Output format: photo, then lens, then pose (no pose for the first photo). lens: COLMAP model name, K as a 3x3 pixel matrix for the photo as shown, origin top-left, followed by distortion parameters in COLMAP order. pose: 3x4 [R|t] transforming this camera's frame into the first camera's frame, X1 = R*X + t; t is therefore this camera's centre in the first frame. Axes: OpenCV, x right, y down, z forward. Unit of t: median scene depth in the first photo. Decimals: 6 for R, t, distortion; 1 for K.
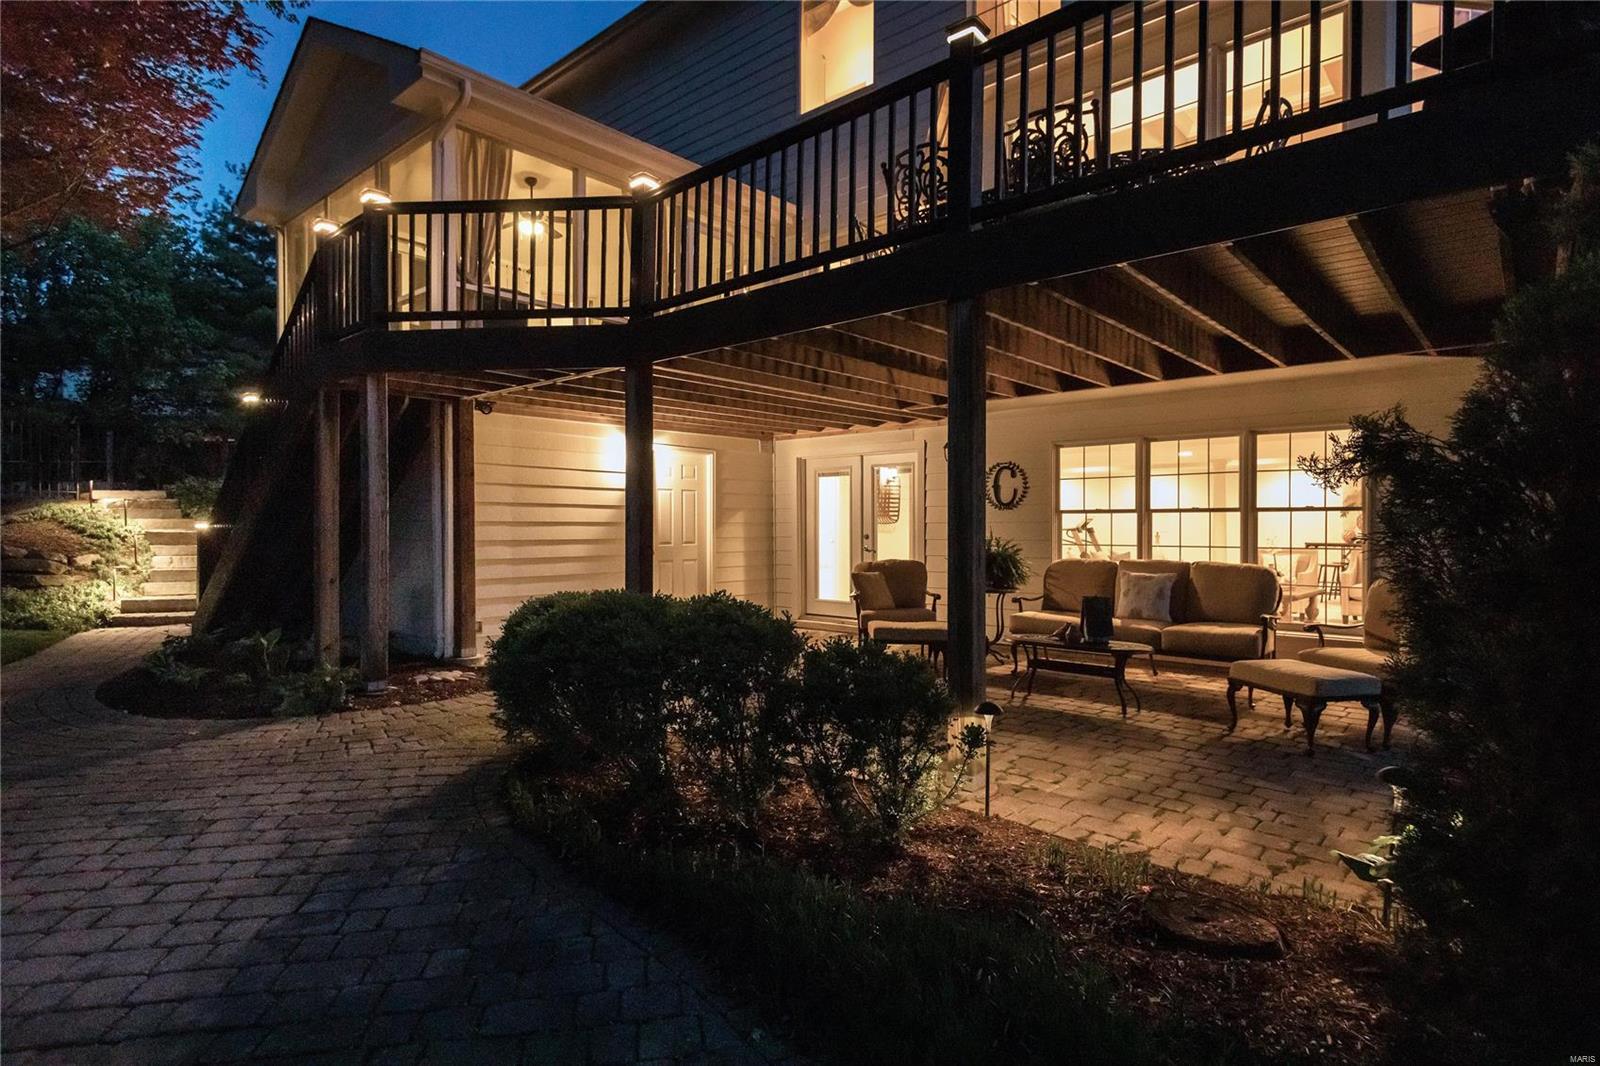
lens RADIAL K [[835.2, 0, 800.6], [0, 835.2, 534.2], [0, 0, 1]] dist [0.001010, -0.000067]
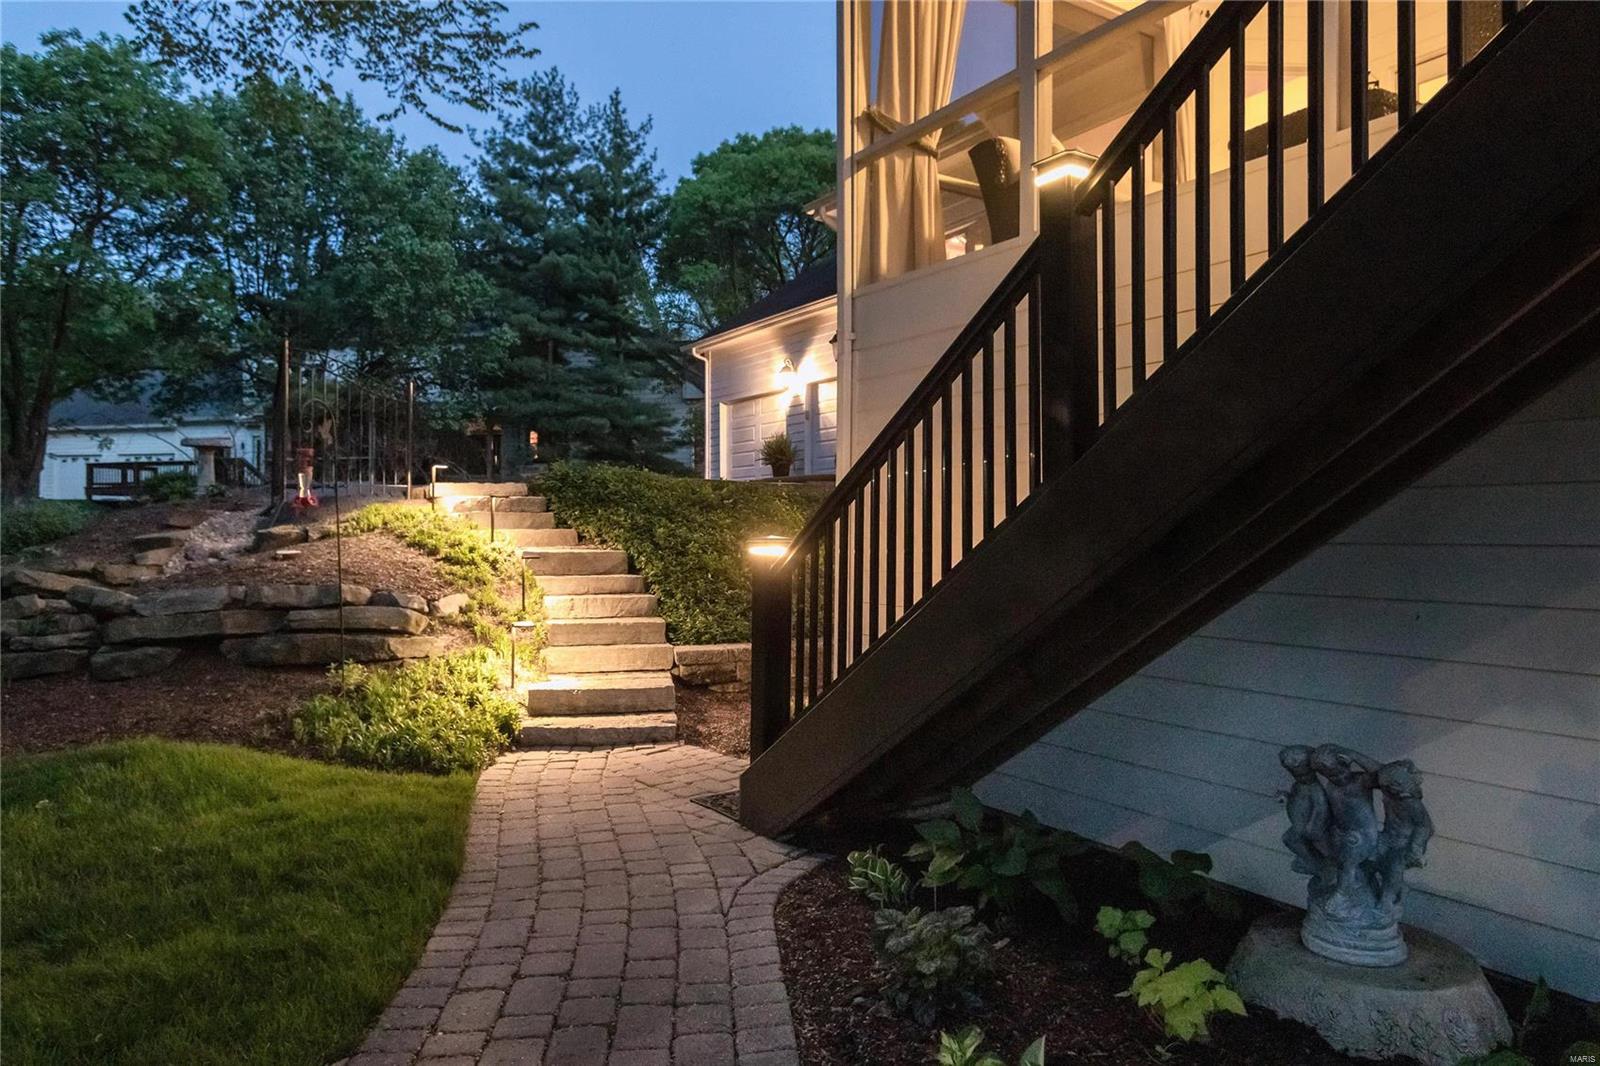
lens RADIAL K [[970.6, 0, 799.5], [0, 970.6, 528.2], [0, 0, 1]] dist [0.002320, 0.000061]
pose [[0.970238, -0.000349, -0.242155, -0.439935], [-0.002989, 0.999906, -0.013414, -0.010917], [0.242136, 0.013739, 0.970145, 0.400267]]
